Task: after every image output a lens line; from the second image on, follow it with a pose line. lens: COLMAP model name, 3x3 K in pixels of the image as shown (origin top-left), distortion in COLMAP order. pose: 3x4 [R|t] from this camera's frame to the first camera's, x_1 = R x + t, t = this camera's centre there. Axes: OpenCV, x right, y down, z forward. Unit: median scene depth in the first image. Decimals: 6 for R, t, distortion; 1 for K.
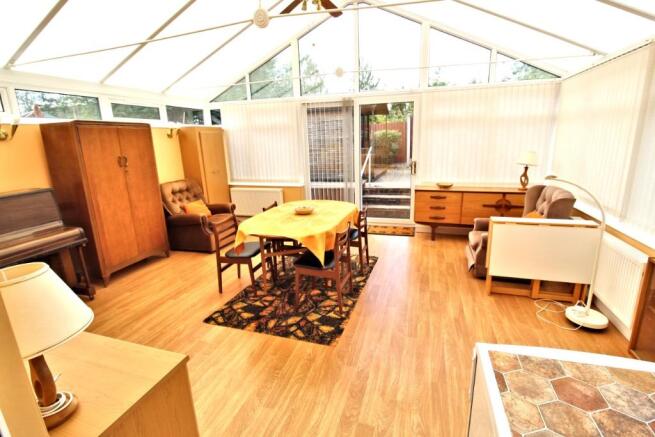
lens RADIAL K [[309.8, 0, 328.7], [0, 309.8, 215.0], [0, 0, 1]] dist [-0.005979, -0.004483]
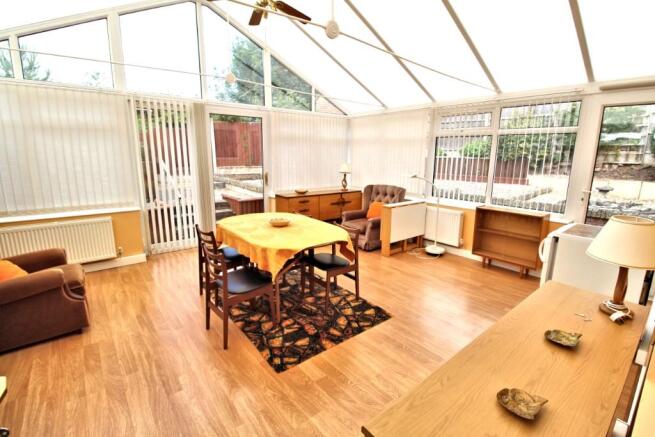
lens RADIAL K [[309.8, 0, 341.8], [0, 309.8, 214.1], [0, 0, 1]] dist [-0.005979, -0.004483]
pose [[0.525666, -0.129231, 0.840818, -0.853633], [0.178722, 0.983112, 0.039367, -0.046334], [-0.831706, 0.129578, 0.539884, 0.364428]]
